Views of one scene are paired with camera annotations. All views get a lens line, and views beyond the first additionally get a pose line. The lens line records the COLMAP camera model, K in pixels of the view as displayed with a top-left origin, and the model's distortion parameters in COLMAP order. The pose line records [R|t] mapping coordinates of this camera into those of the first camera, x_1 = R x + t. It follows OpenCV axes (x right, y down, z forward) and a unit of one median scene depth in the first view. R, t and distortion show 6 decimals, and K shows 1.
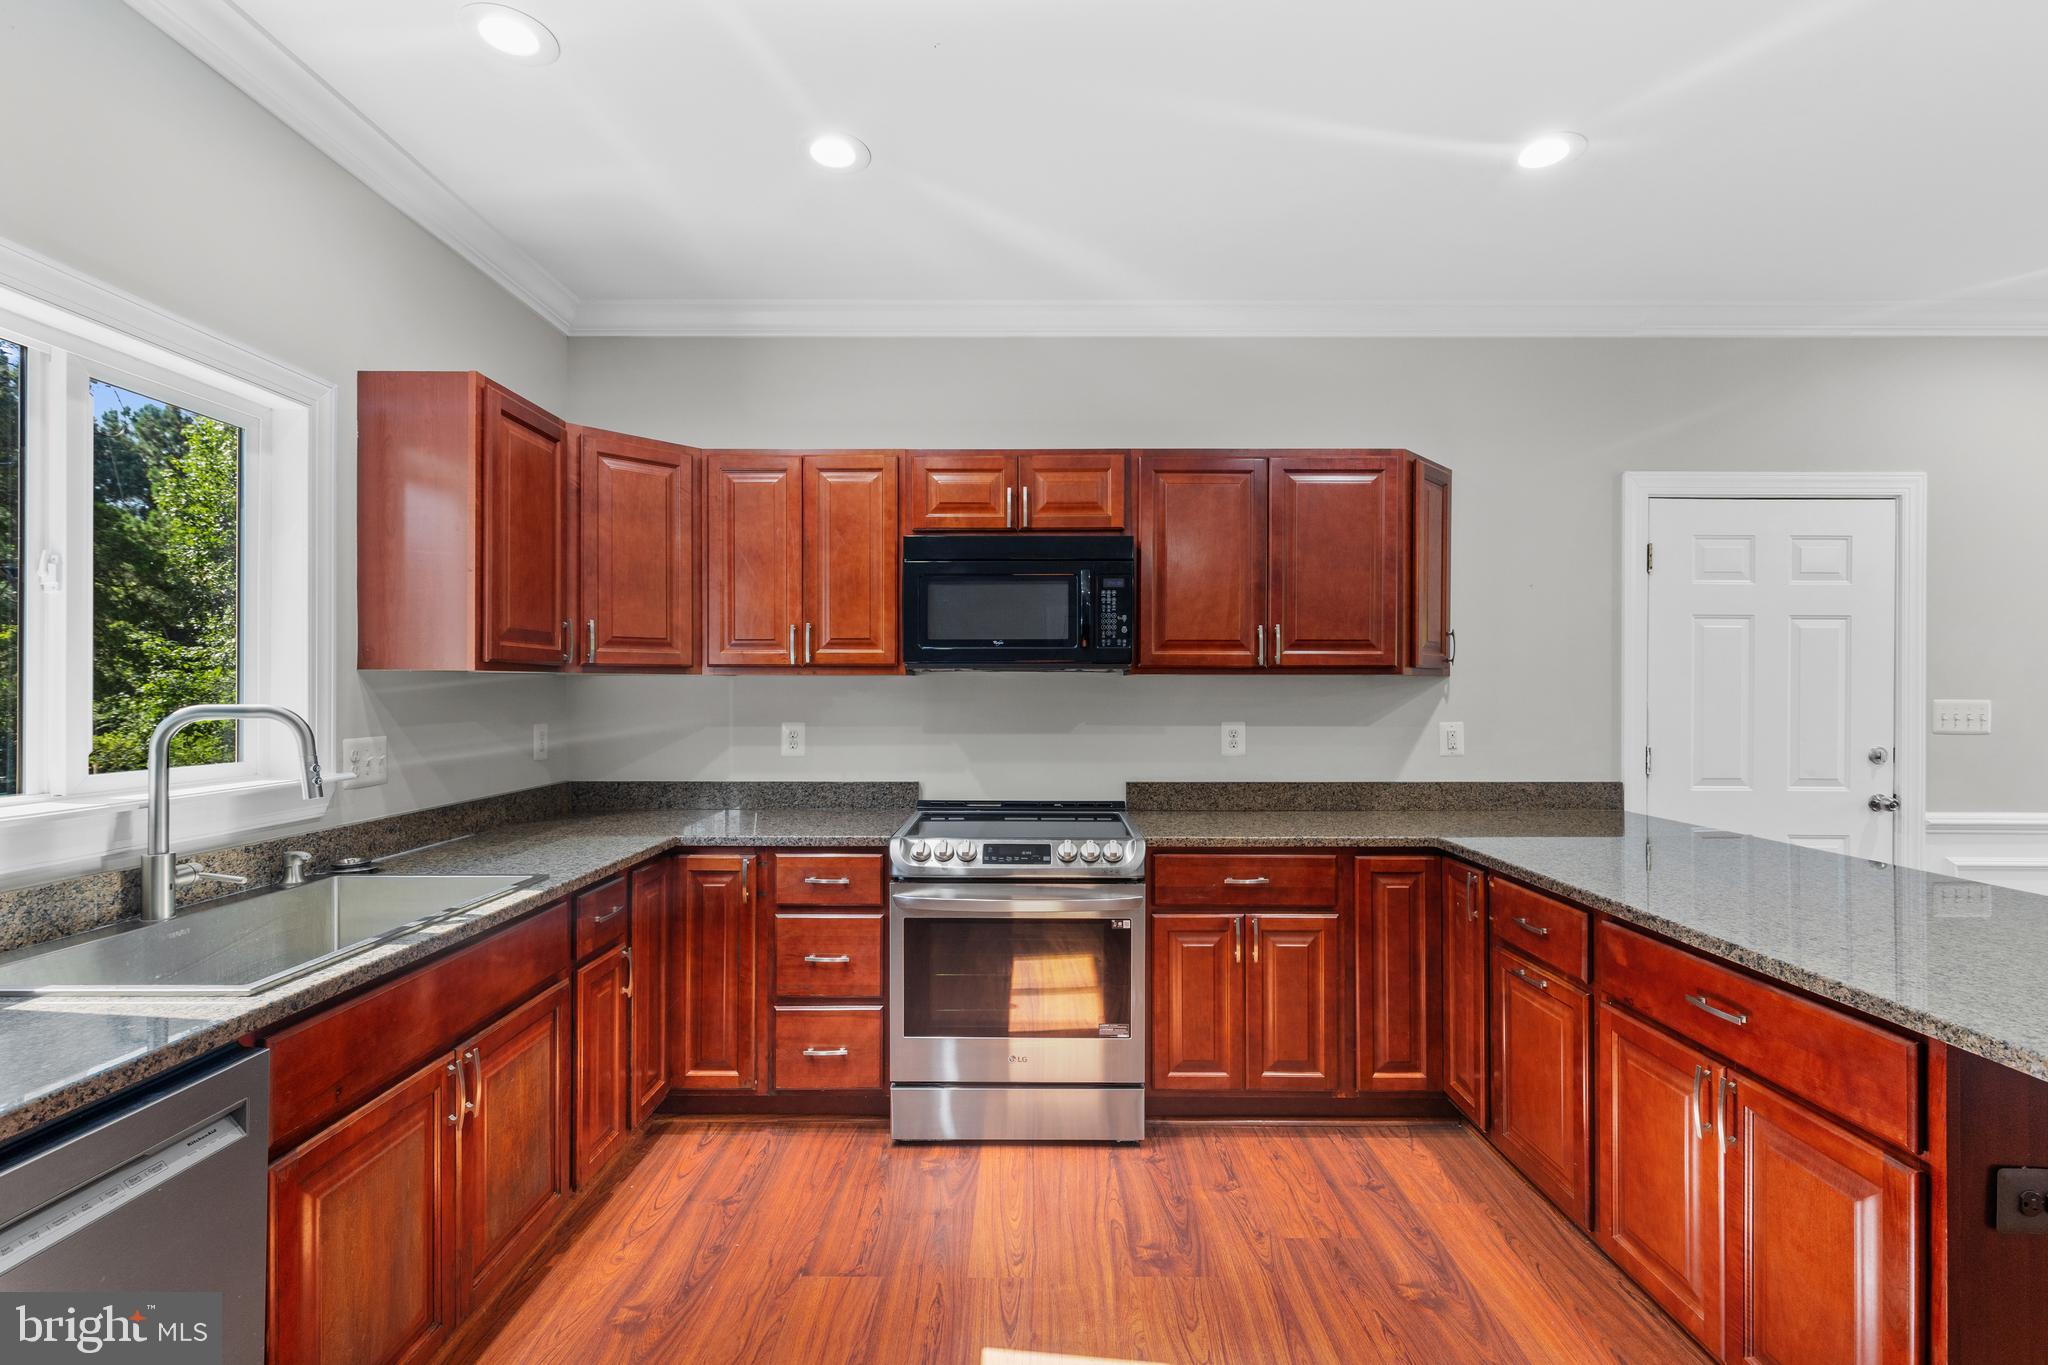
lens RADIAL K [[924.5, 0, 1026.2], [0, 924.5, 689.3], [0, 0, 1]] dist [0.009532, -0.004864]
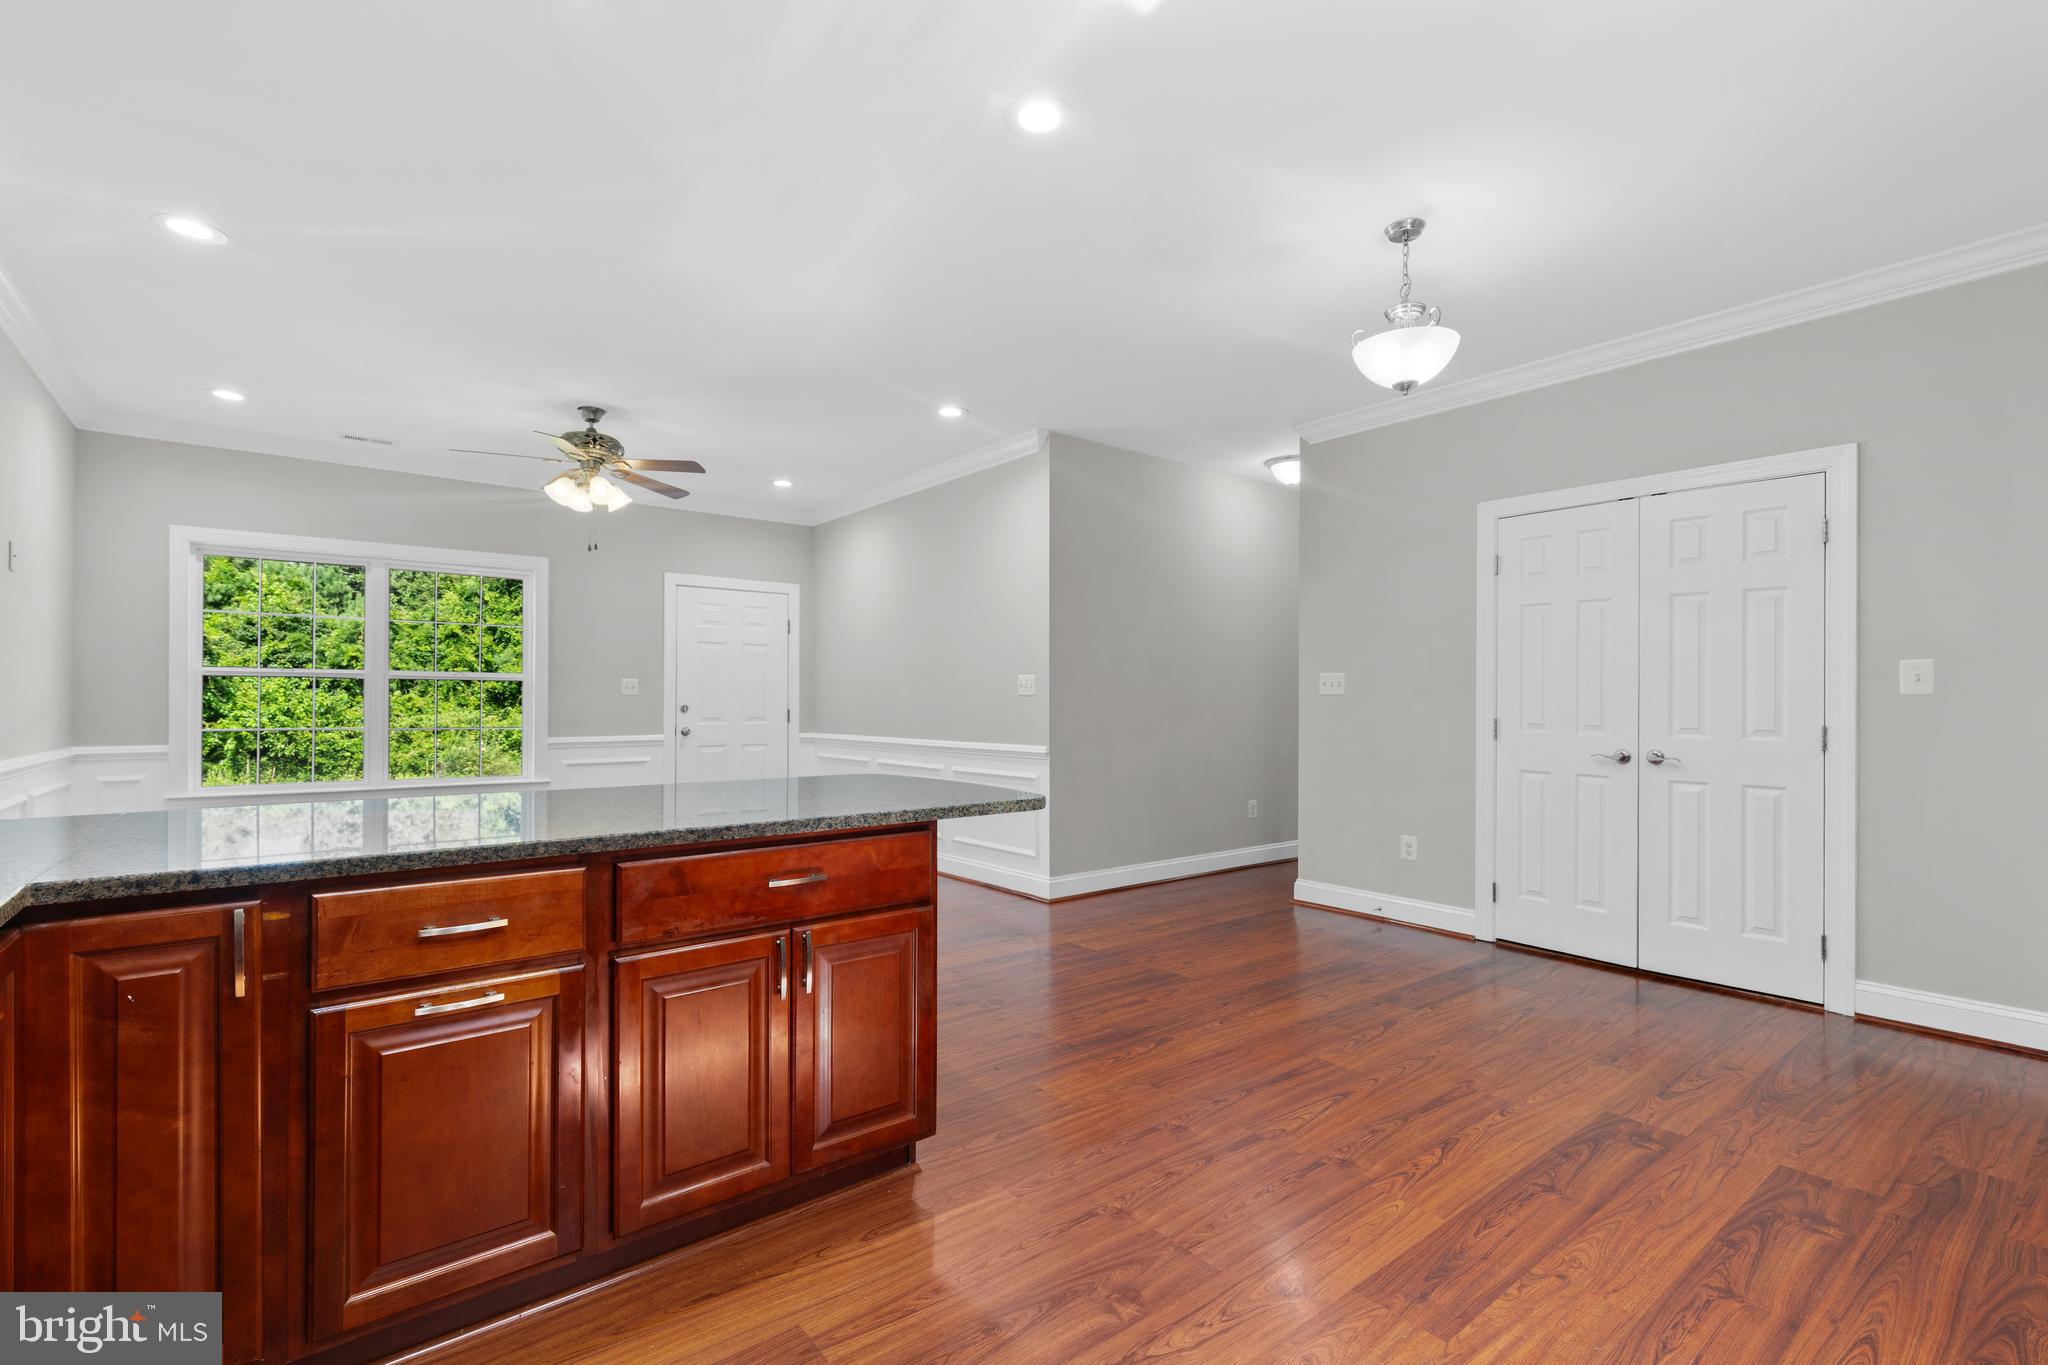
lens RADIAL K [[924.5, 0, 1017.6], [0, 924.5, 697.4], [0, 0, 1]] dist [0.009532, -0.004864]
pose [[-0.621964, -0.001345, 0.783045, -0.212021], [-0.003999, 0.999991, -0.001458, 0.064928], [-0.783036, -0.004038, -0.621963, 0.891143]]
